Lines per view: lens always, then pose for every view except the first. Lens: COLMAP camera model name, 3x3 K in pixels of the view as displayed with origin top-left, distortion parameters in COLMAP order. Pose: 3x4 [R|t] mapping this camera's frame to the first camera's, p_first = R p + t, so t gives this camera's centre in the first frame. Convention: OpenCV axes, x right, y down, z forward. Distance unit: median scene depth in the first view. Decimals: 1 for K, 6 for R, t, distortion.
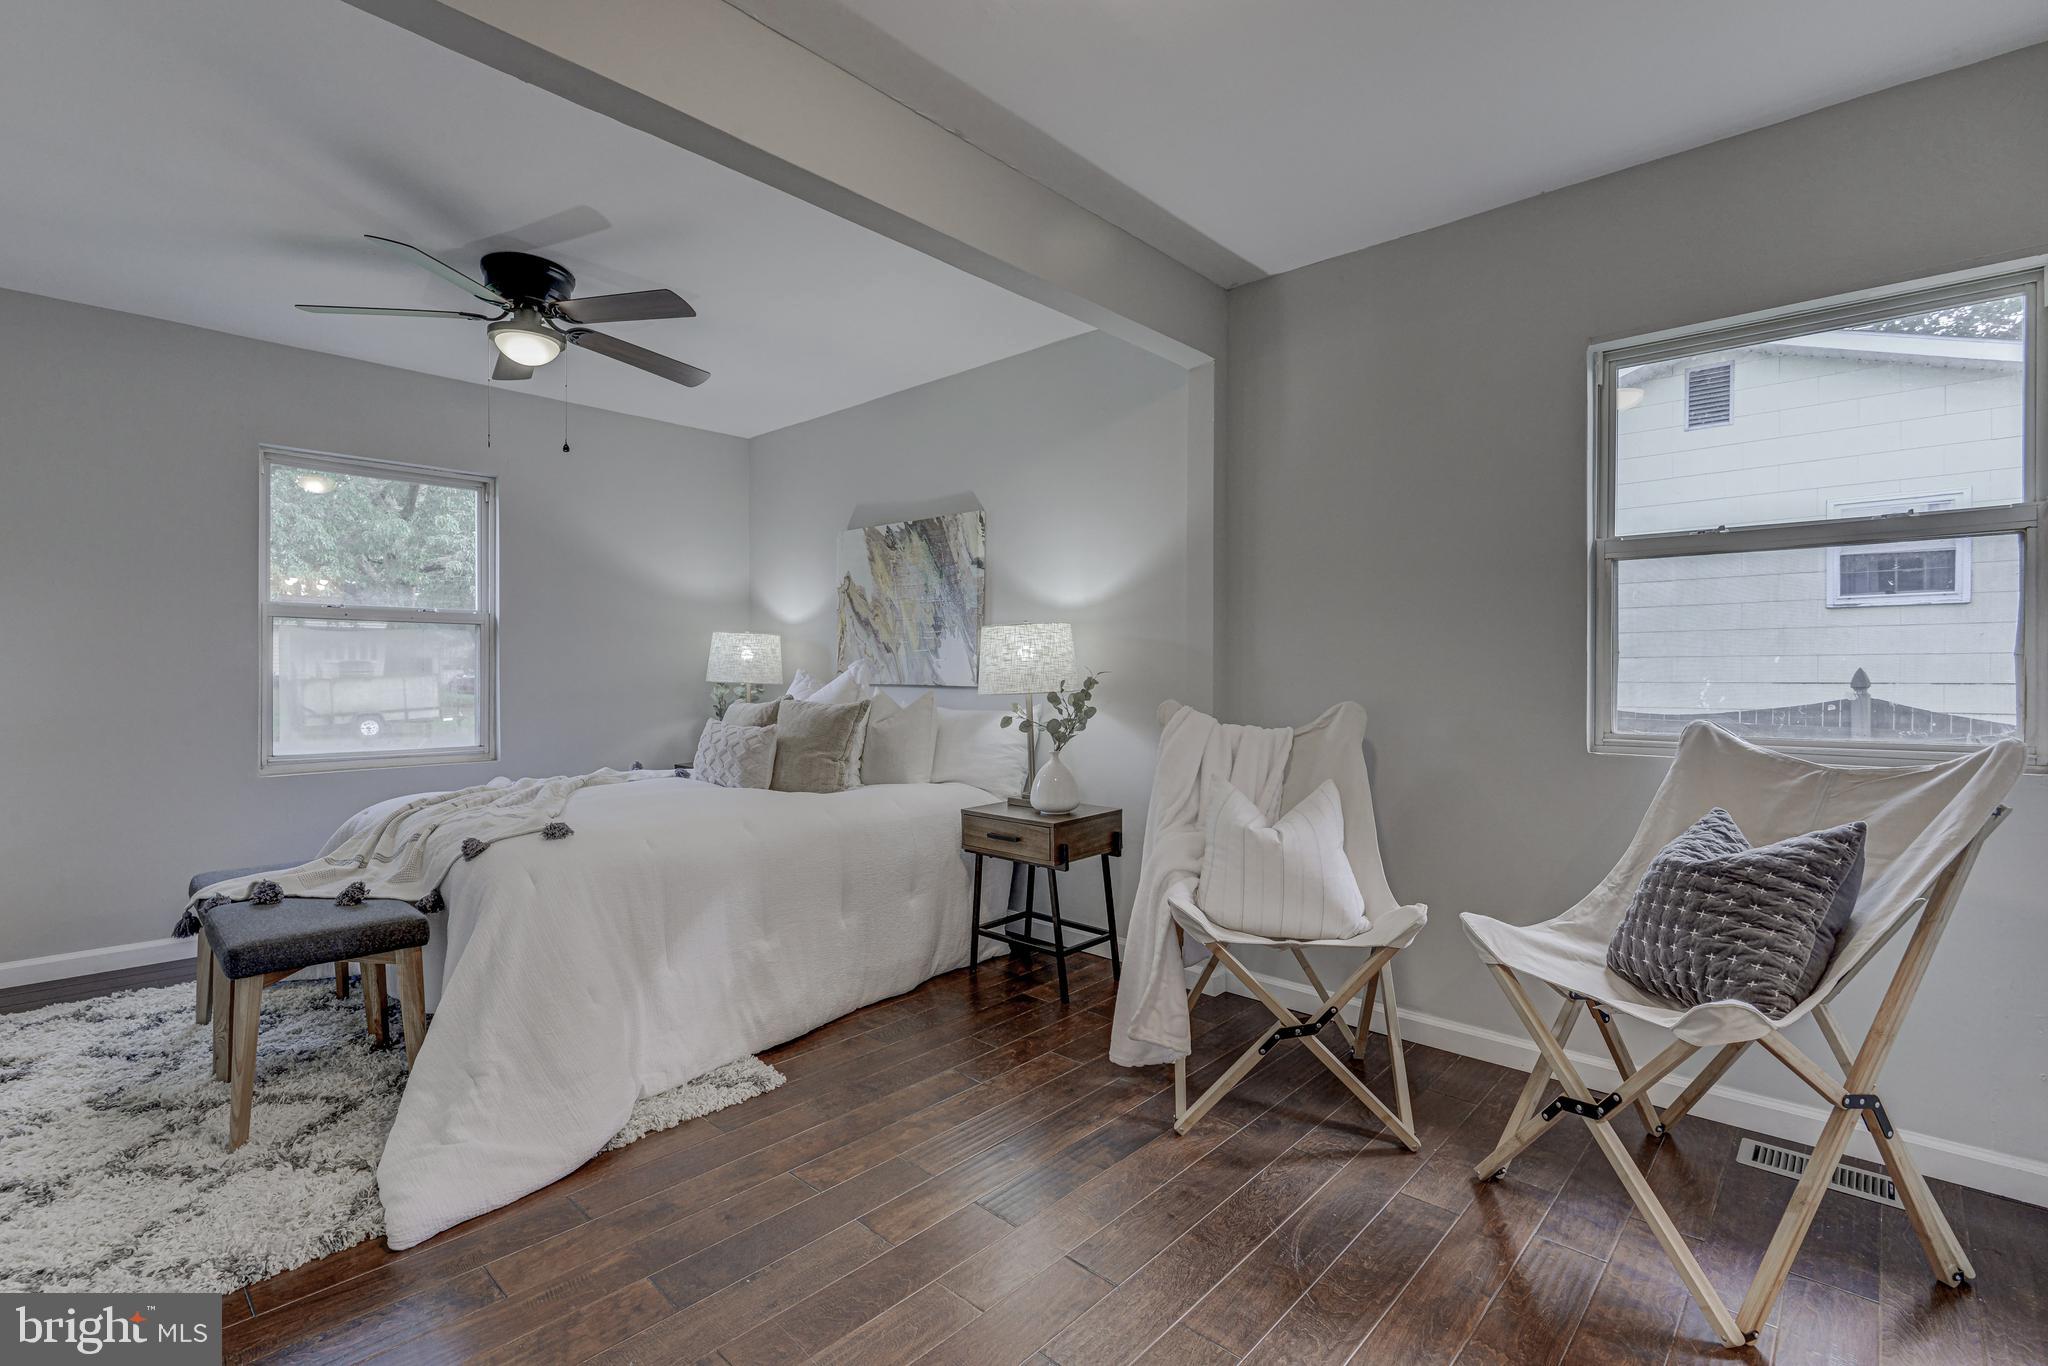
lens RADIAL K [[930.7, 0, 1021.2], [0, 930.7, 669.2], [0, 0, 1]] dist [0.003688, -0.005247]
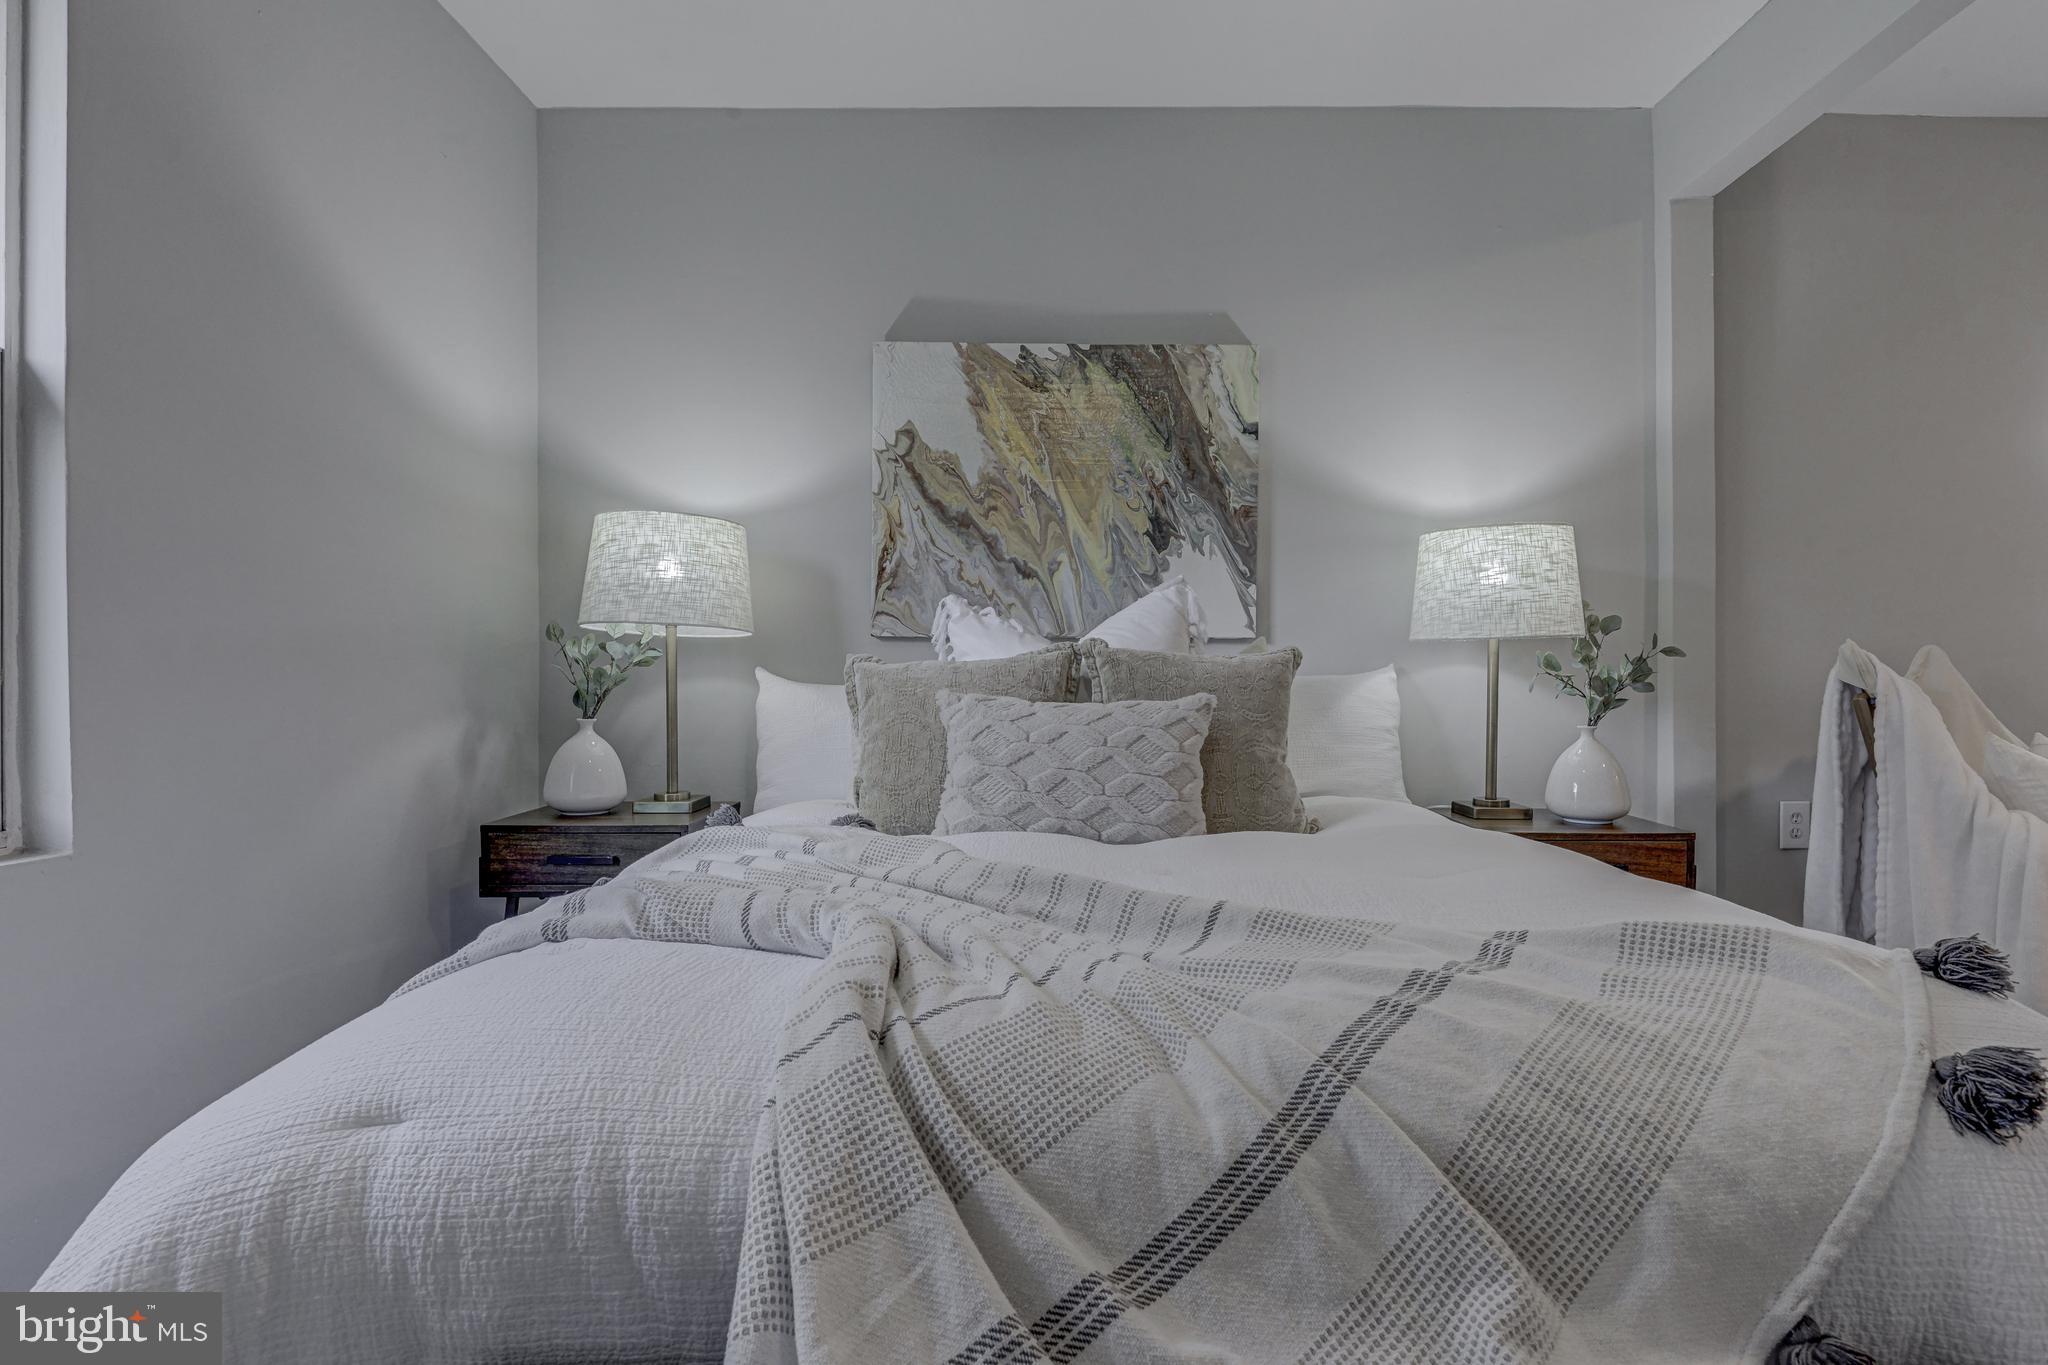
lens RADIAL K [[1055.5, 0, 1049.3], [0, 1055.5, 693.7], [0, 0, 1]] dist [-0.008971, -0.002286]
pose [[0.744293, -0.005226, 0.667833, -0.566336], [-0.001775, 0.999950, 0.009803, 0.045391], [-0.667851, -0.008482, 0.744247, 0.547587]]
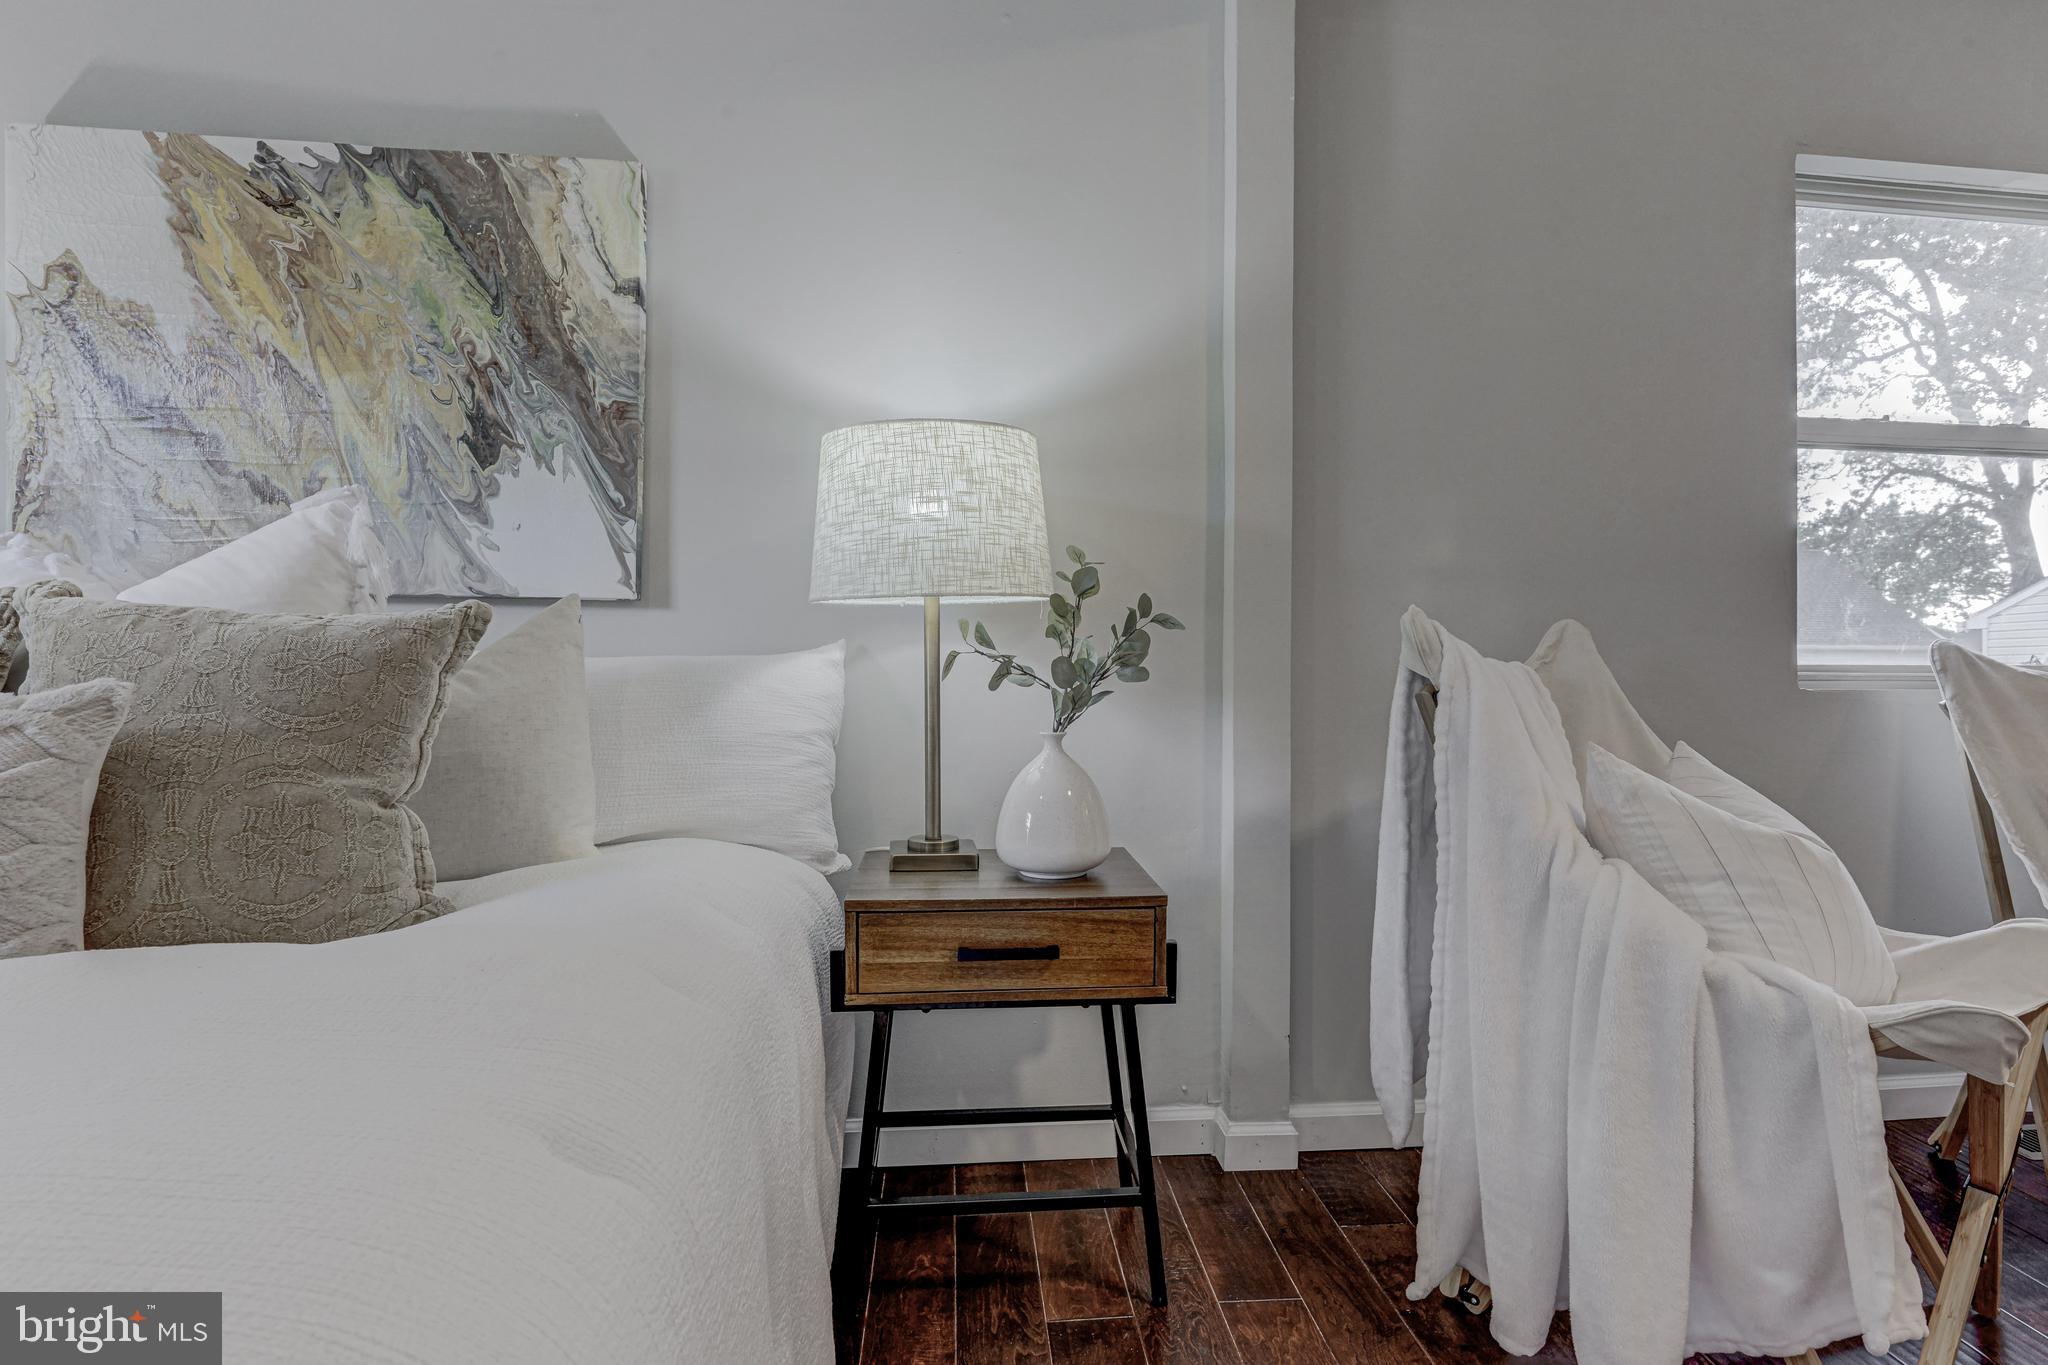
lens RADIAL K [[1055.5, 0, 1079.0], [0, 1055.5, 699.3], [0, 0, 1]] dist [-0.008971, -0.002286]
pose [[0.650191, -0.014888, 0.759625, -0.255230], [-0.006749, 0.999655, 0.025369, 0.046270], [-0.759741, -0.021622, 0.649866, 0.521956]]
